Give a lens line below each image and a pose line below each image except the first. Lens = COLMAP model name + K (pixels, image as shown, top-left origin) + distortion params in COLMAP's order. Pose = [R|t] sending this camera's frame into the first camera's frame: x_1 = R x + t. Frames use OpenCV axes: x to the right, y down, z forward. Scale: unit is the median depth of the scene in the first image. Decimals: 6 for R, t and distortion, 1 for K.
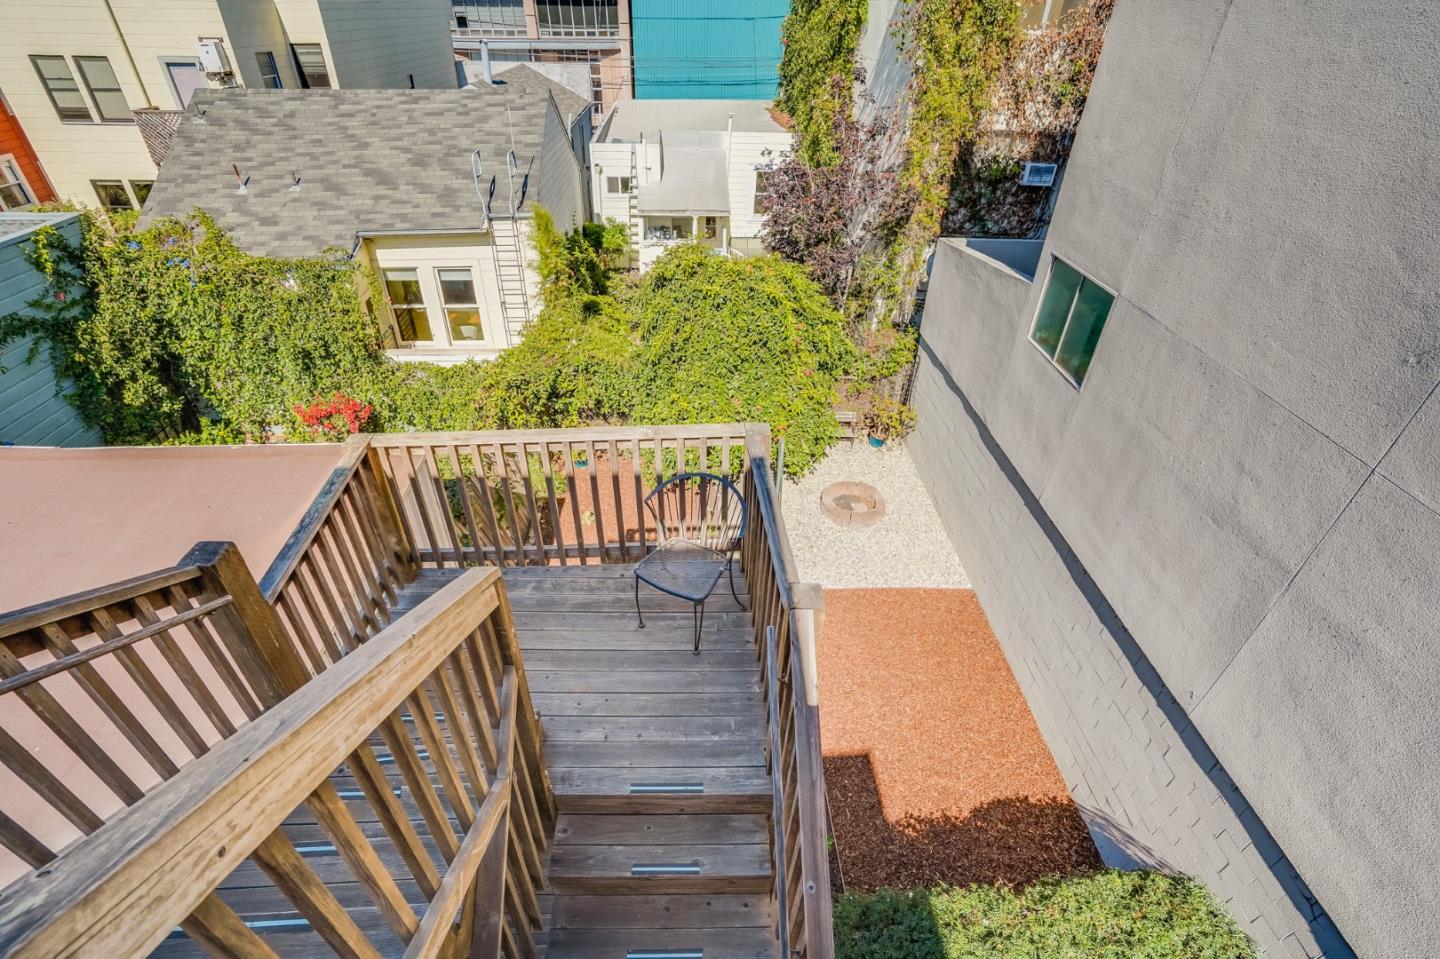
lens RADIAL K [[673.7, 0, 729.9], [0, 673.7, 484.1], [0, 0, 1]] dist [-0.017393, 0.000662]
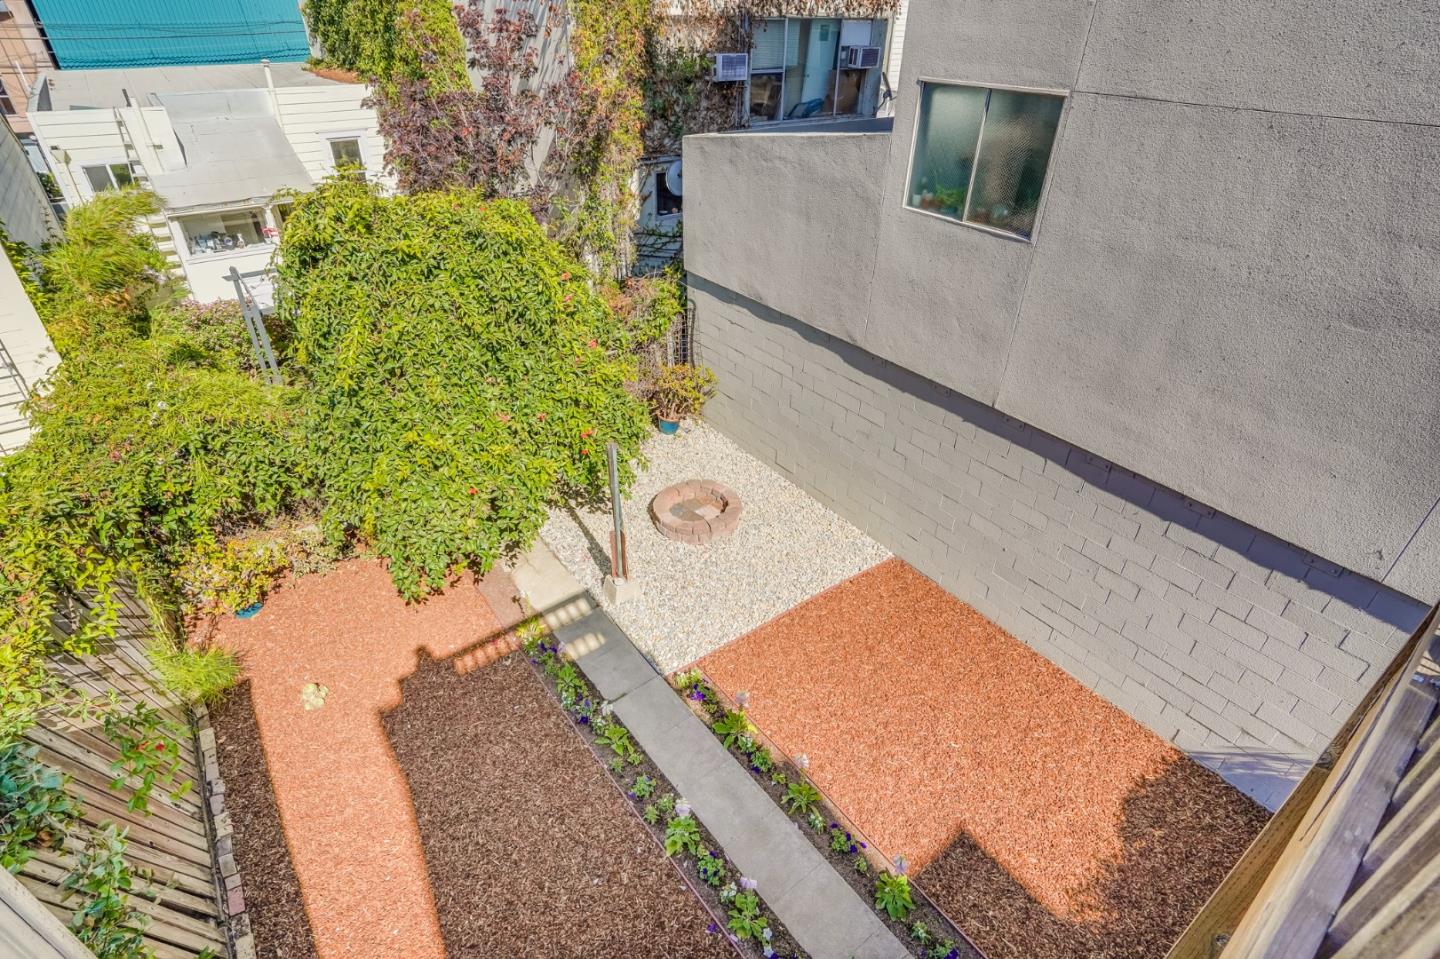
lens RADIAL K [[732.5, 0, 720.0], [0, 732.5, 479.5], [0, 0, 1]] dist [-0.039630, 0.023408]
pose [[0.832340, -0.322063, 0.451093, -0.135632], [0.339933, 0.939443, 0.043494, -0.027053], [-0.437784, 0.117139, 0.891416, 0.289549]]
